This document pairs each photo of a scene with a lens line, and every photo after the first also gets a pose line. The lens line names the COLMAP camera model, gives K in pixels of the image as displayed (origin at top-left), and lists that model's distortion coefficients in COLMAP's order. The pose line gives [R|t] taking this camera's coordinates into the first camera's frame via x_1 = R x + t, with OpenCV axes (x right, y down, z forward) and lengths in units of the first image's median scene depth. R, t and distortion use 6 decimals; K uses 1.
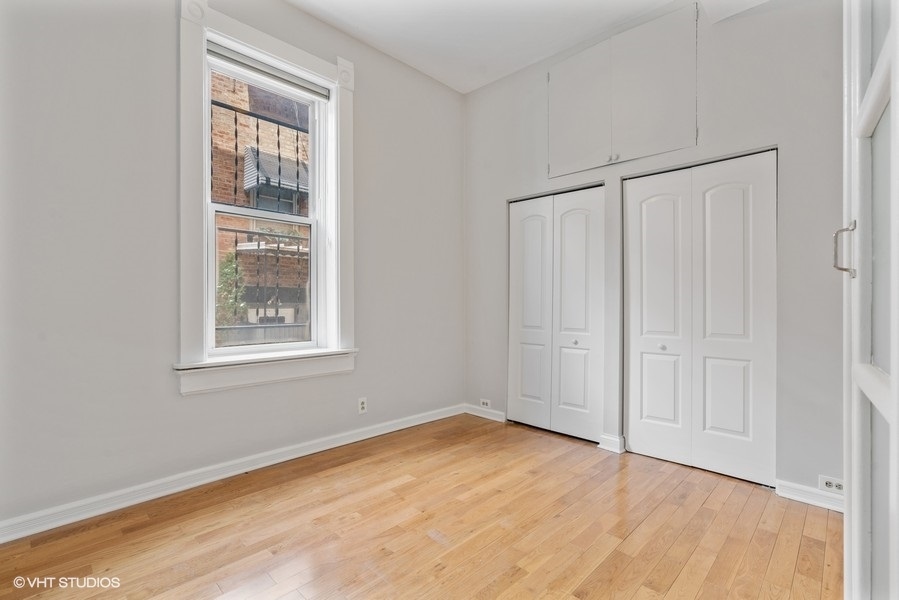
lens RADIAL K [[415.2, 0, 449.5], [0, 415.2, 300.0], [0, 0, 1]] dist [-0.002637, 0.000126]
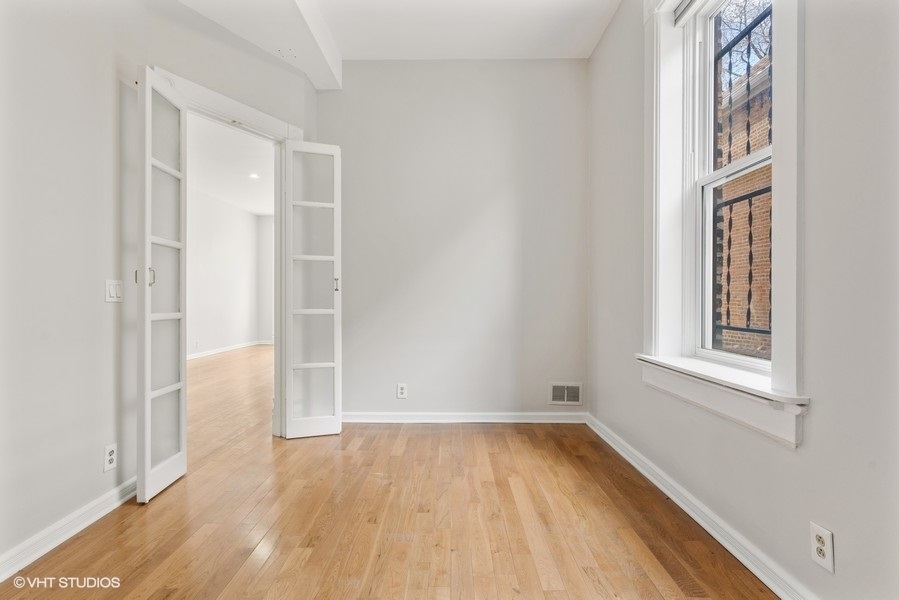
lens RADIAL K [[415.2, 0, 449.5], [0, 415.2, 300.0], [0, 0, 1]] dist [-0.002637, 0.000126]
pose [[-0.713688, -0.002615, -0.700459, 0.490090], [0.004769, 0.999952, -0.008592, 0.021459], [0.700448, -0.009473, -0.713641, 1.510019]]
